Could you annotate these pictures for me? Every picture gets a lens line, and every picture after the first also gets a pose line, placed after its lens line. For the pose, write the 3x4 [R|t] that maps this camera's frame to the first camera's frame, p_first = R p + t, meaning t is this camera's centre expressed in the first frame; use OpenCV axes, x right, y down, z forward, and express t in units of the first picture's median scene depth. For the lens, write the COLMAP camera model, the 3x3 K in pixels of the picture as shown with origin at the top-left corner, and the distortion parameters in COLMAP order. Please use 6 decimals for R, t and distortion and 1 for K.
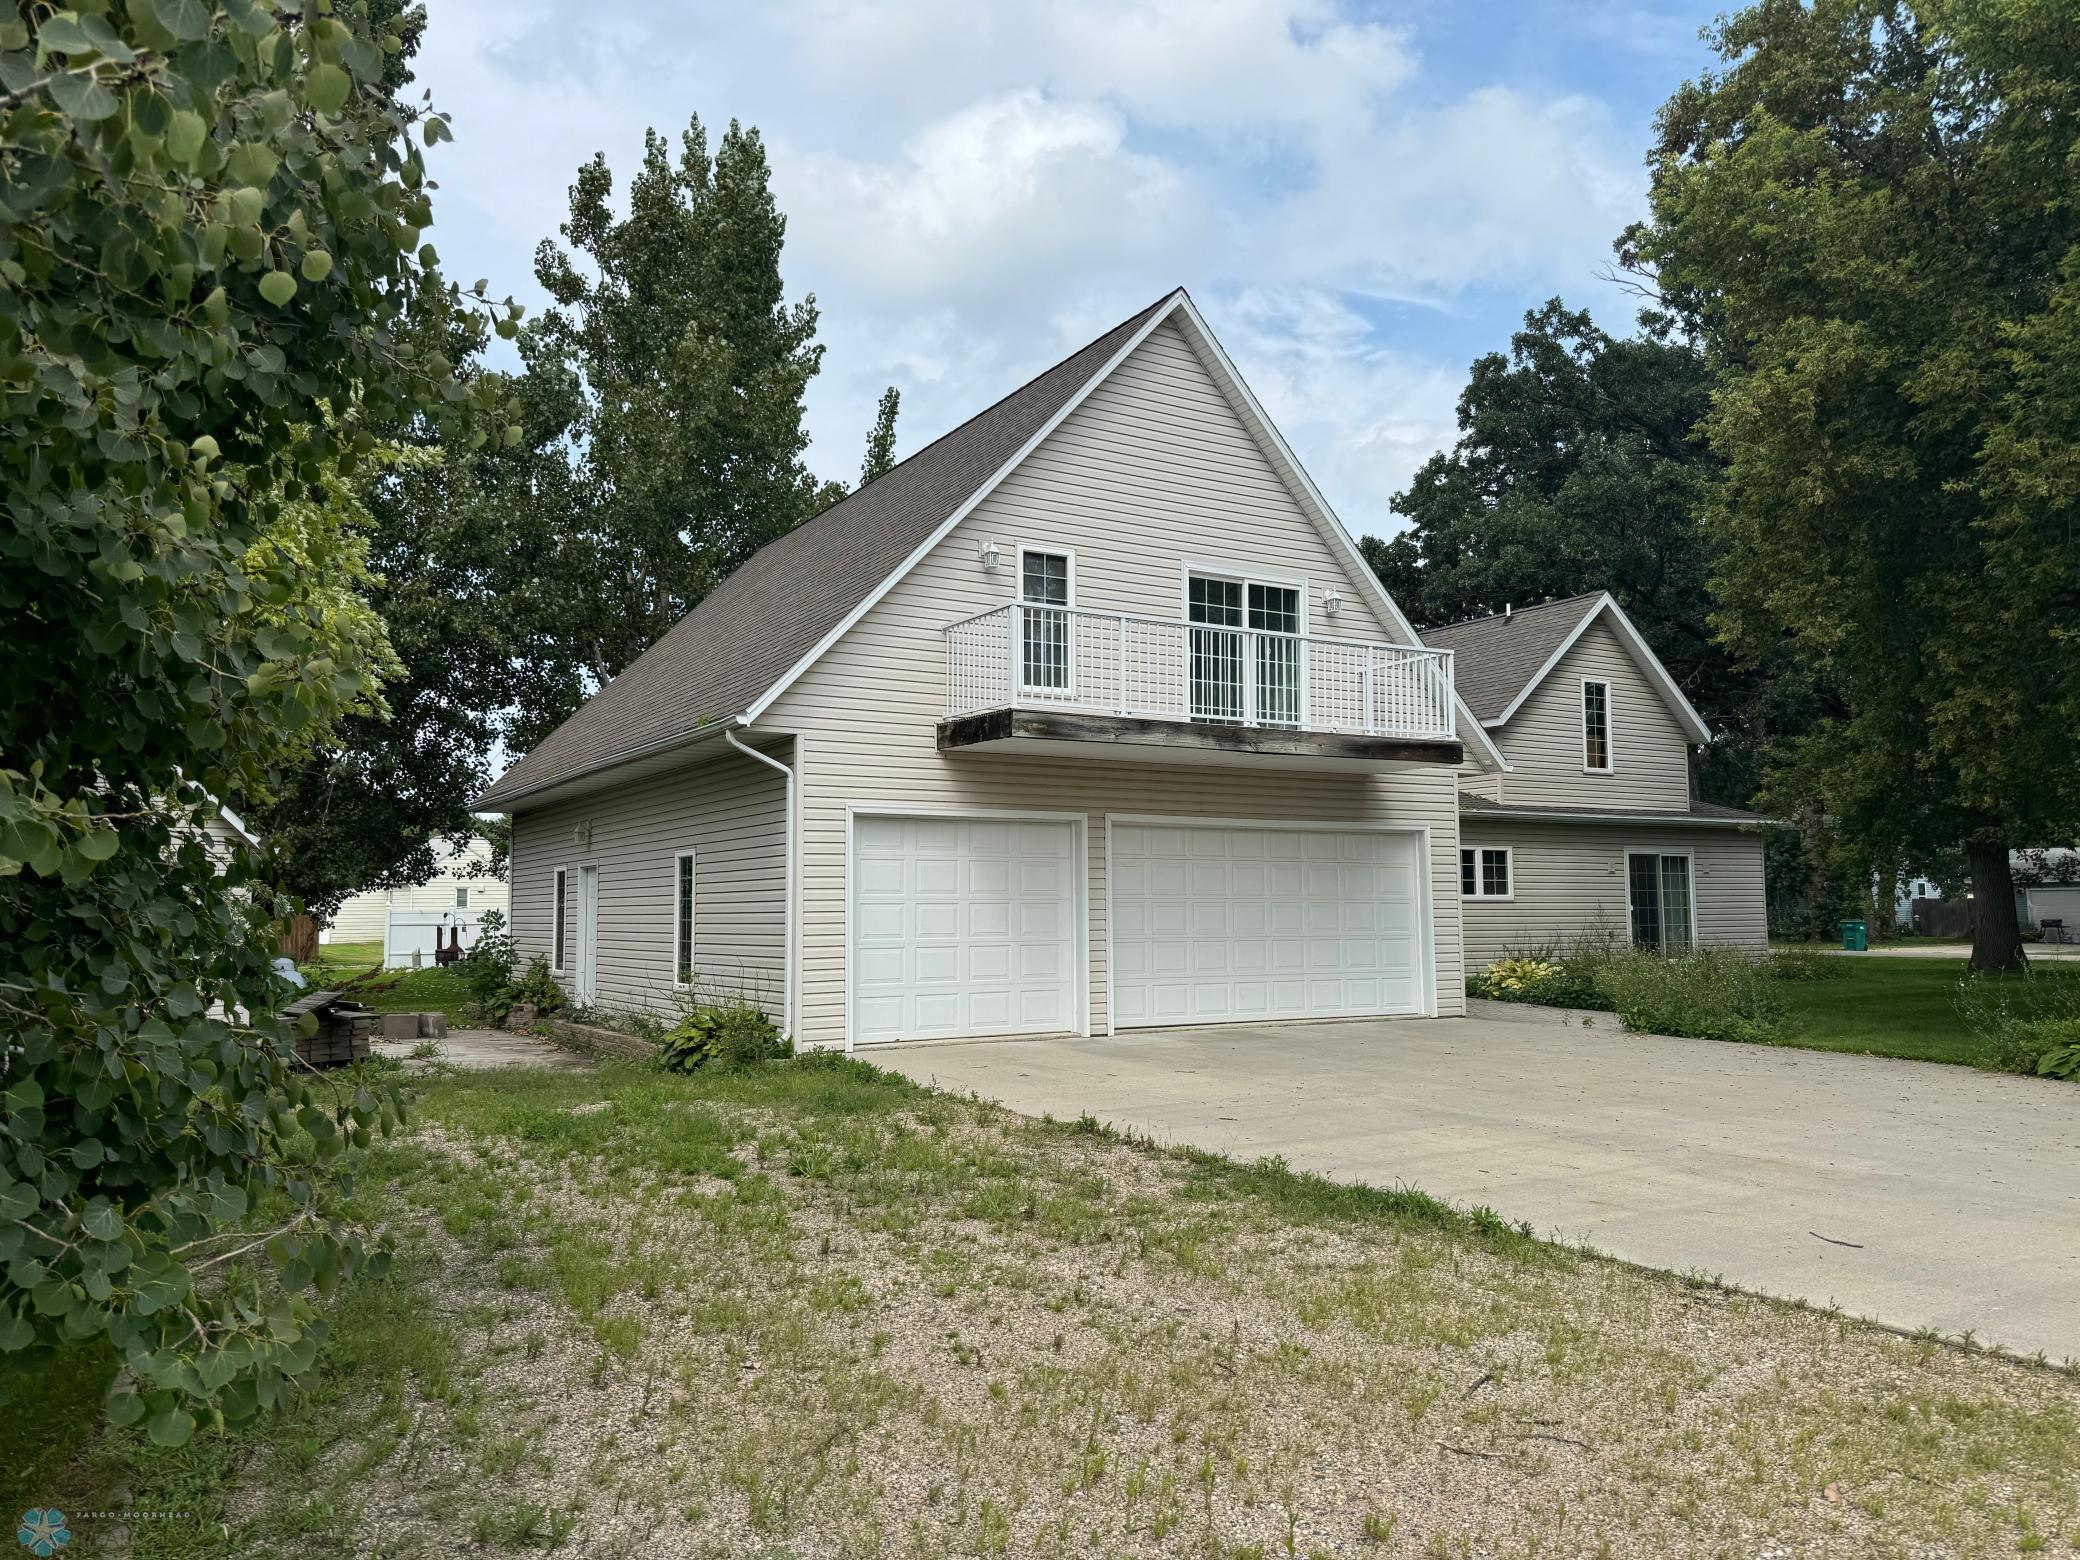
lens RADIAL K [[1508.2, 0, 1040.0], [0, 1508.2, 780.0], [0, 0, 1]] dist [0.096688, -0.114969]
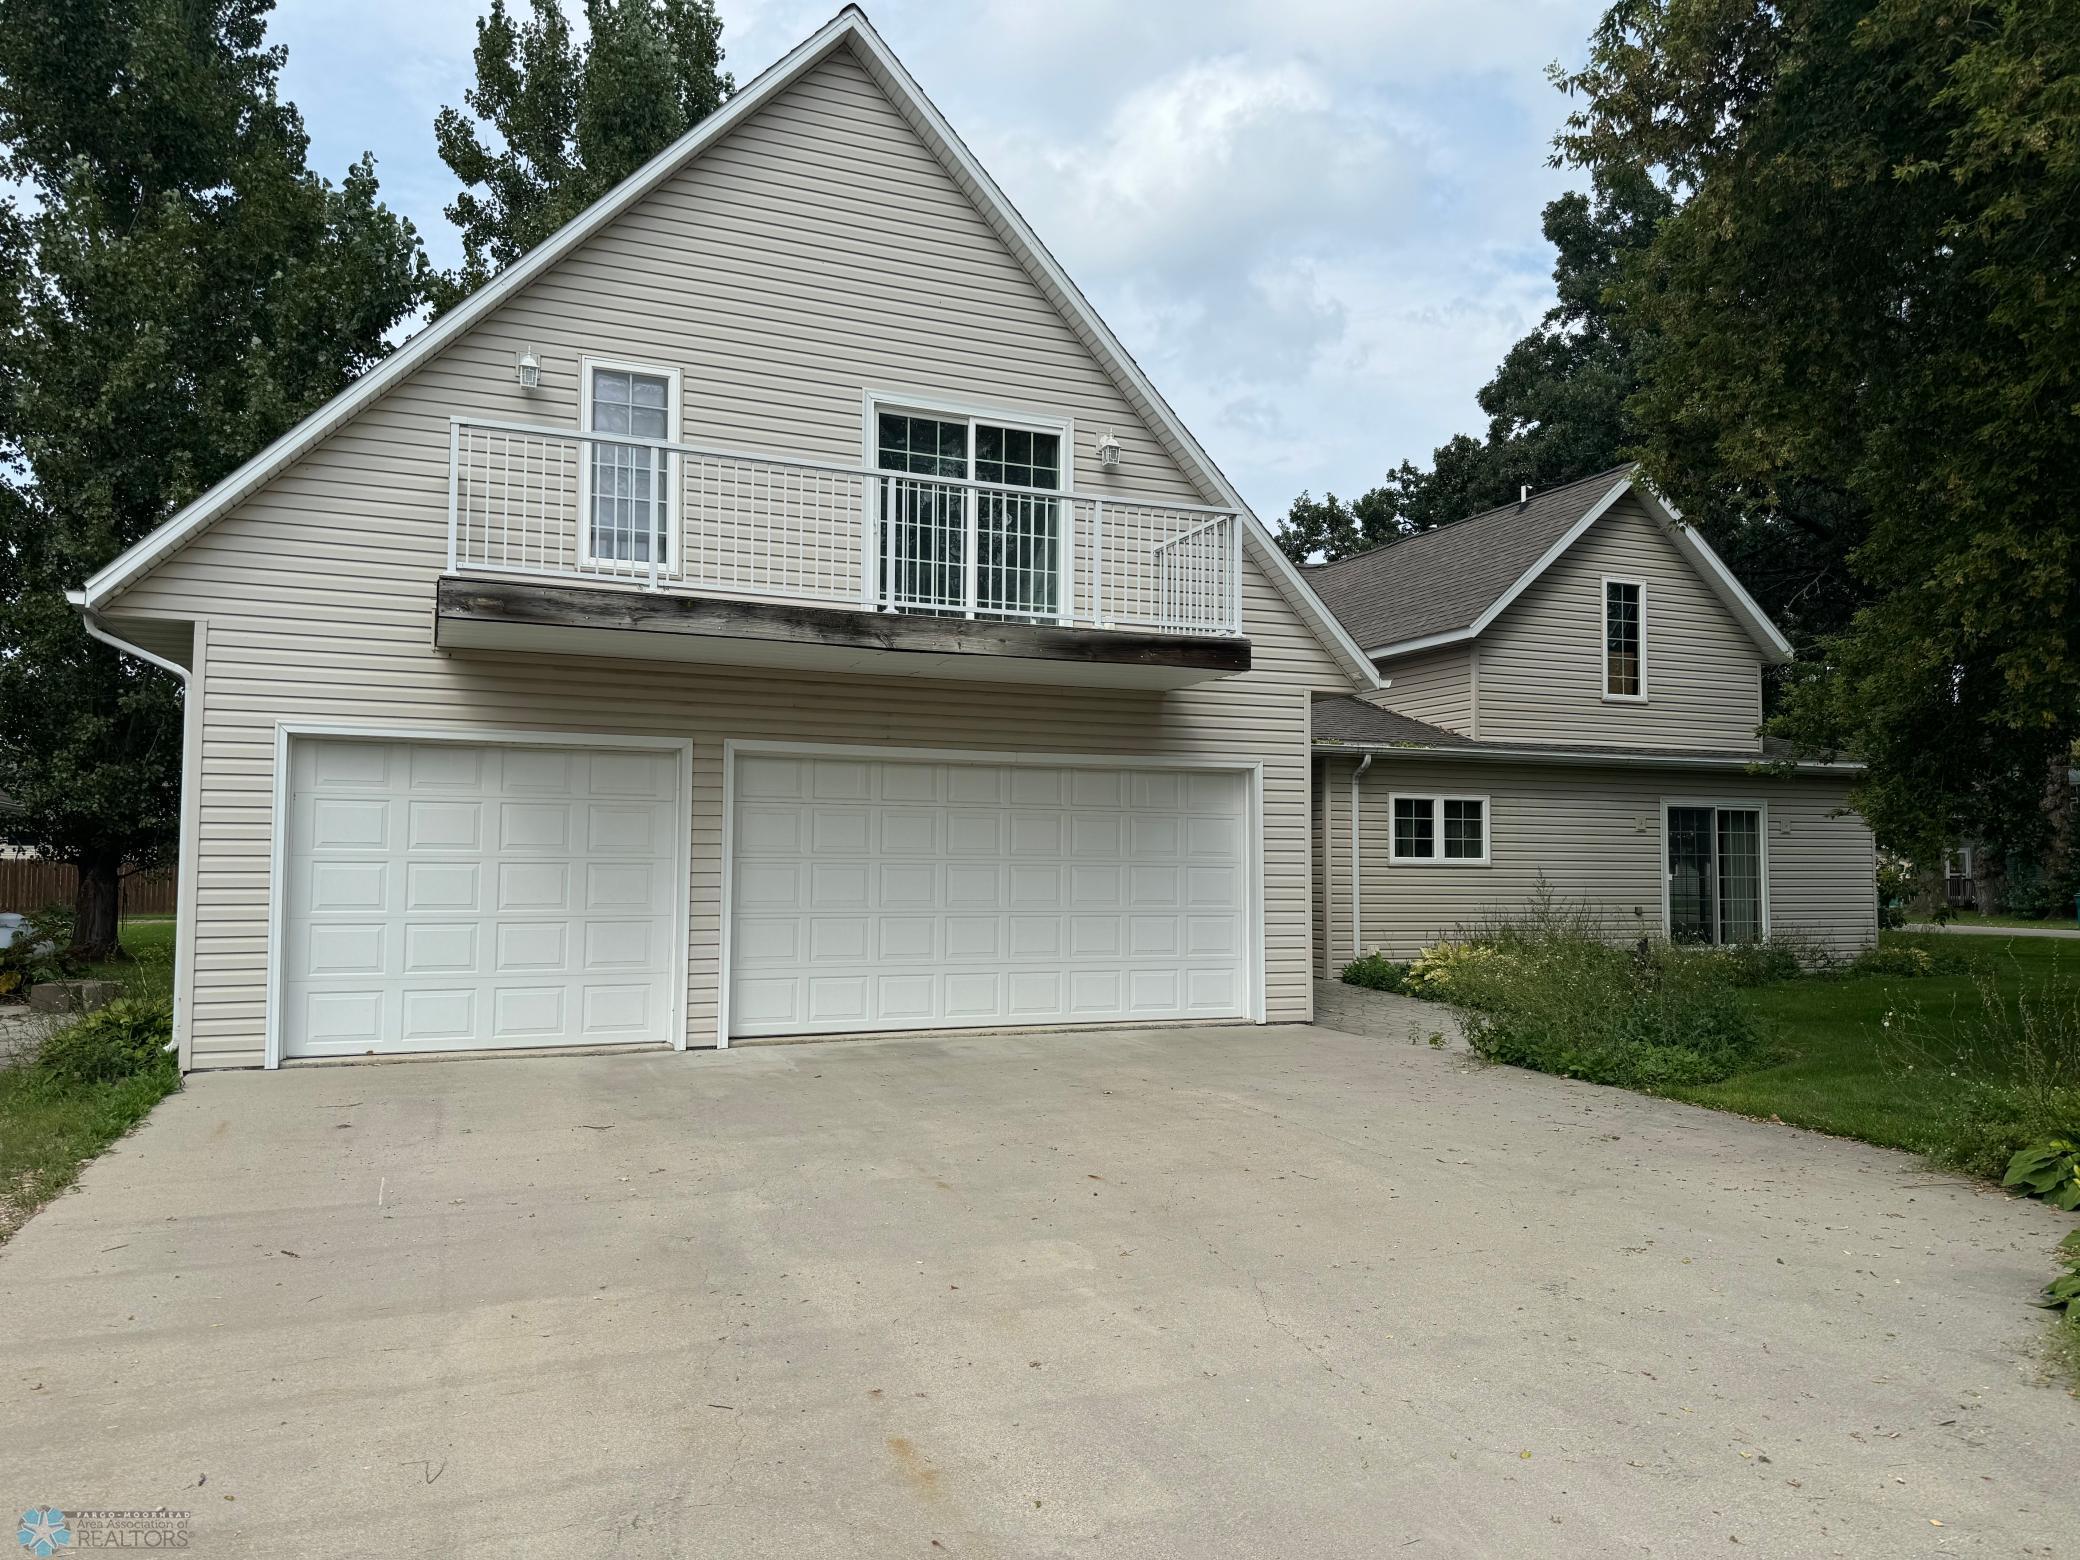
lens RADIAL K [[1508.2, 0, 1040.0], [0, 1508.2, 780.0], [0, 0, 1]] dist [0.096688, -0.114969]
pose [[0.989375, 0.003917, -0.145335, 0.273051], [0.000201, 0.999599, 0.028311, 0.019412], [0.145388, -0.028040, 0.988977, 0.284122]]
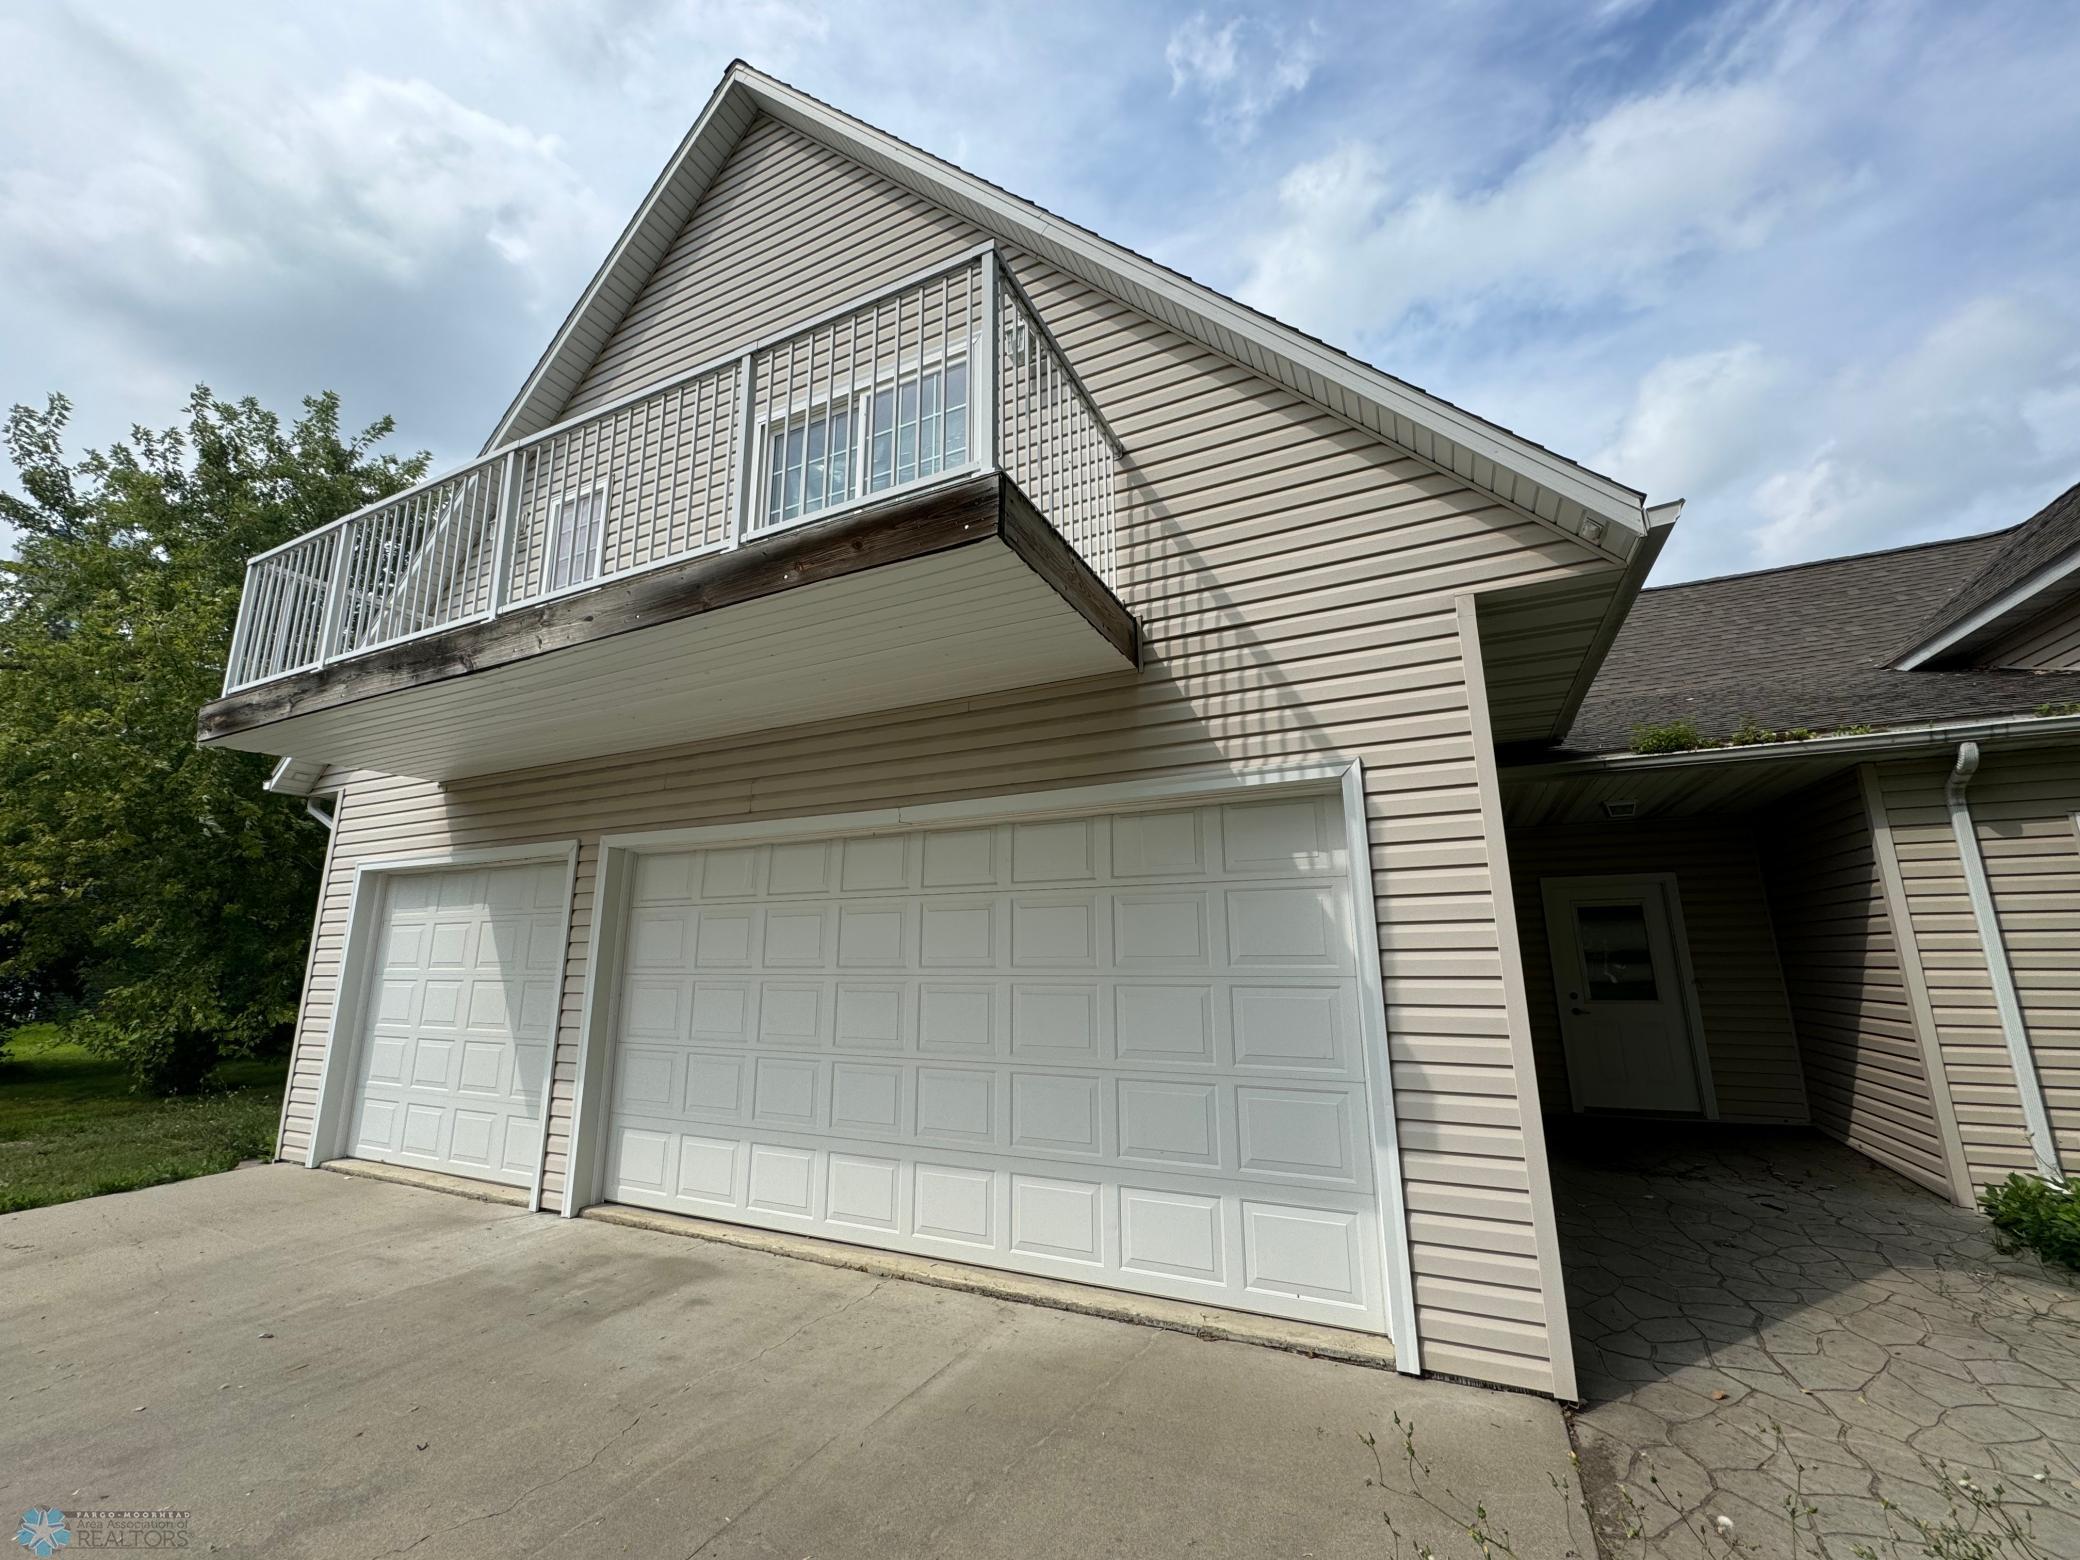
lens RADIAL K [[831.6, 0, 1038.5], [0, 831.6, 778.3], [0, 0, 1]] dist [-0.002083, 0.000404]
pose [[0.540411, -0.178927, -0.822156, 0.396214], [0.075860, 0.983509, -0.164179, 0.063046], [0.837974, 0.026356, 0.545073, 0.882372]]
